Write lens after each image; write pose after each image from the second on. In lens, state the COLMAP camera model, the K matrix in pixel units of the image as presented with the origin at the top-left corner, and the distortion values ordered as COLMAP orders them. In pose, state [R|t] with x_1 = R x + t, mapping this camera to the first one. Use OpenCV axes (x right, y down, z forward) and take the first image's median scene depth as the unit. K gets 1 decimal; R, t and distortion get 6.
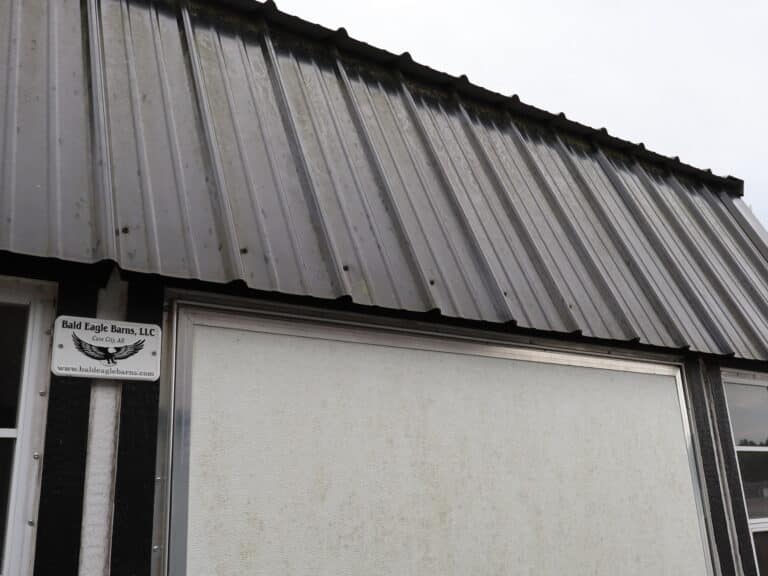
lens RADIAL K [[743.7, 0, 385.1], [0, 743.7, 292.2], [0, 0, 1]] dist [0.010780, 0.000000]
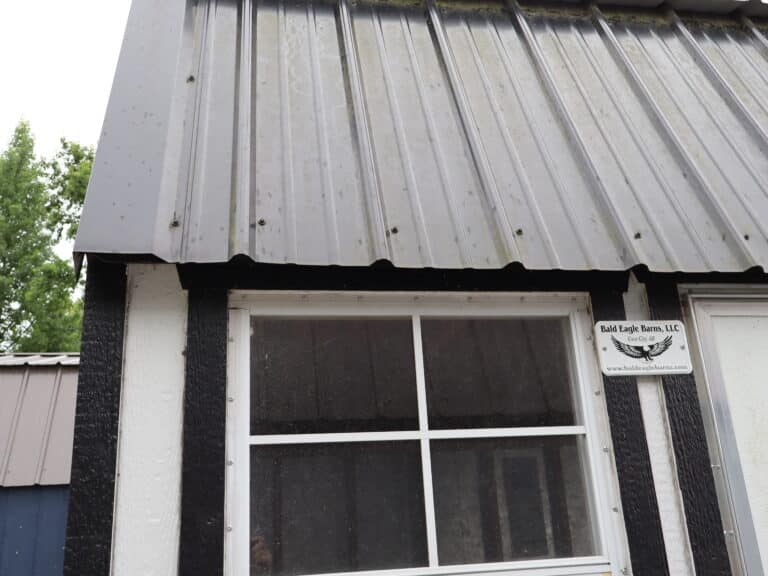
lens RADIAL K [[743.7, 0, 386.6], [0, 743.7, 289.9], [0, 0, 1]] dist [0.010780, 0.000000]
pose [[0.909500, -0.136873, -0.392525, -0.273453], [0.134121, 0.990362, -0.034574, -0.017997], [0.393474, -0.021201, 0.919091, -0.125746]]
